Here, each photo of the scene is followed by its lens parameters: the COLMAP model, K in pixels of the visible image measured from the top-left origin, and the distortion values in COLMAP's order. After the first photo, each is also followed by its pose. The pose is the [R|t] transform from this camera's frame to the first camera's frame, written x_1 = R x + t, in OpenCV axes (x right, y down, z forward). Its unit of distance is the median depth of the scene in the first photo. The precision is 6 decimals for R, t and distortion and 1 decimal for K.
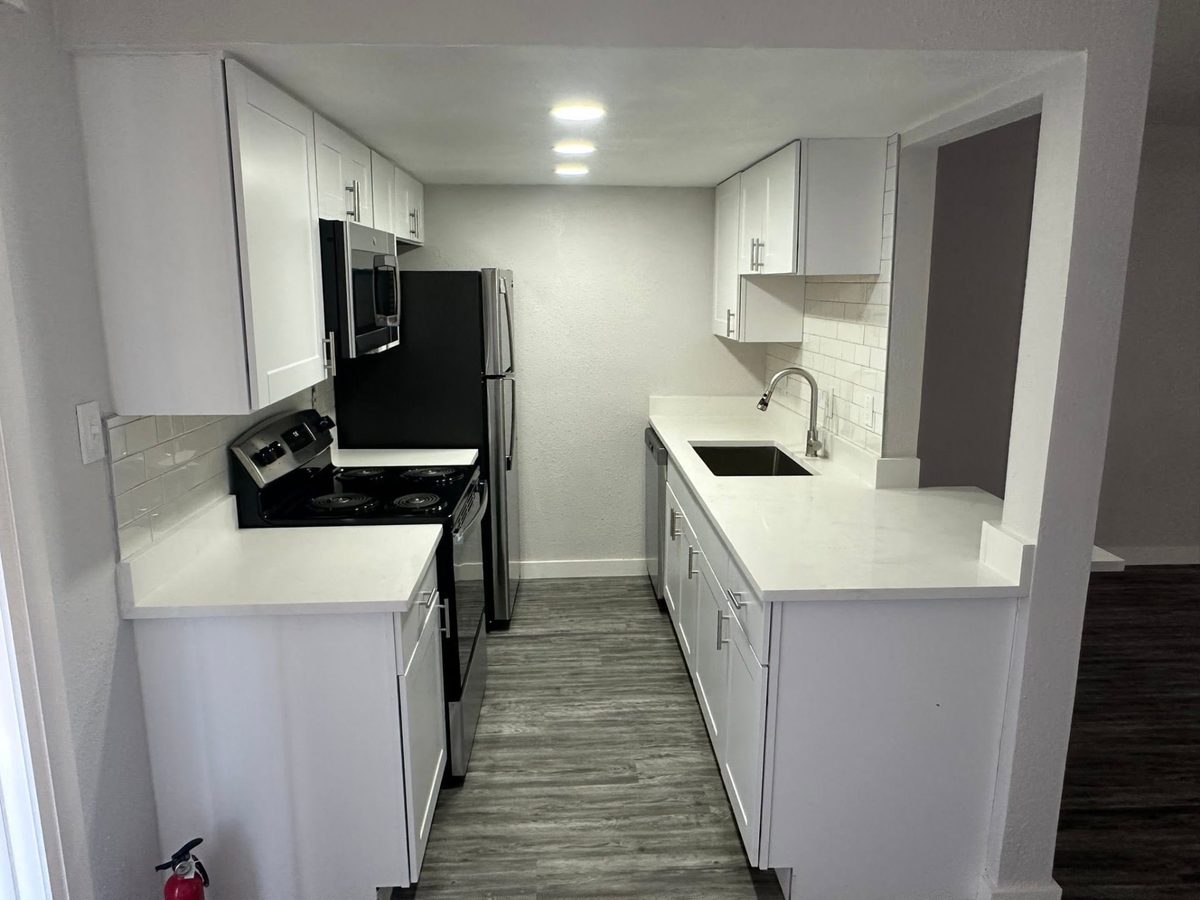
lens RADIAL K [[852.8, 0, 600.0], [0, 852.8, 450.0], [0, 0, 1]] dist [-0.086982, -0.001158]
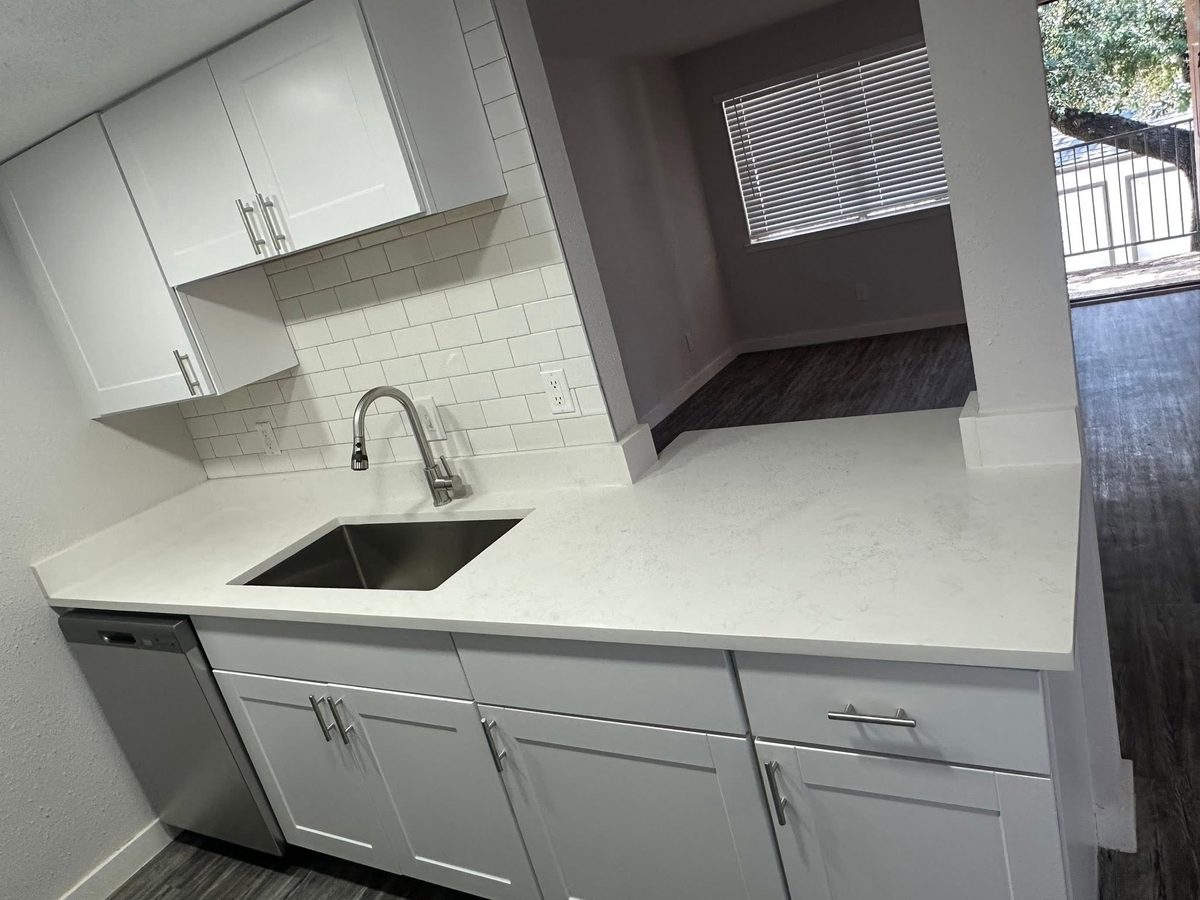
lens RADIAL K [[861.1, 0, 600.3], [0, 861.1, 434.4], [0, 0, 1]] dist [-0.013086, 0.001626]
pose [[0.519204, -0.359775, 0.775235, -0.176139], [0.406981, 0.901710, 0.145899, -0.082923], [-0.751528, 0.239754, 0.614593, 0.444067]]
